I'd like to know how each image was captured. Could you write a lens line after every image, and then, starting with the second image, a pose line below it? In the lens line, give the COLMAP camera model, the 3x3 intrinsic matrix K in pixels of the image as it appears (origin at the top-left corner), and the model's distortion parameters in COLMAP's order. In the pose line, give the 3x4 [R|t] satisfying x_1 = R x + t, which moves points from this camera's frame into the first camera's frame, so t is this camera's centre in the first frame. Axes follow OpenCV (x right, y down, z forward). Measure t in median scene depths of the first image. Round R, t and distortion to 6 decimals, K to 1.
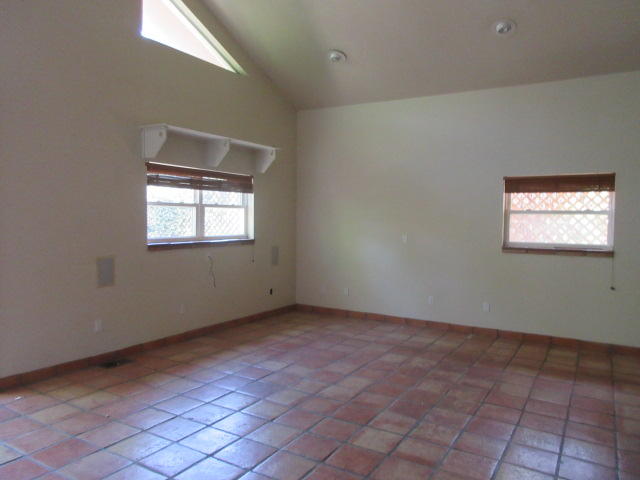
lens RADIAL K [[473.3, 0, 318.8], [0, 473.3, 239.6], [0, 0, 1]] dist [-0.008032, -0.003794]
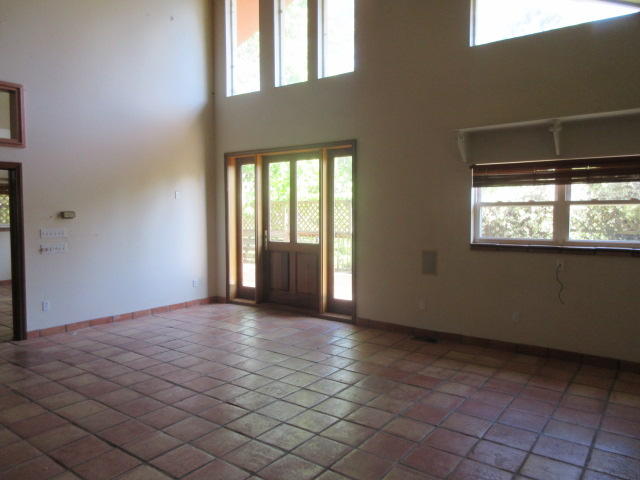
lens RADIAL K [[473.3, 0, 318.8], [0, 473.3, 239.6], [0, 0, 1]] dist [-0.008032, -0.003794]
pose [[-0.098138, 0.043500, -0.994222, 0.782863], [-0.044911, 0.997833, 0.048091, -0.036610], [0.994159, 0.049371, -0.095972, 0.835090]]
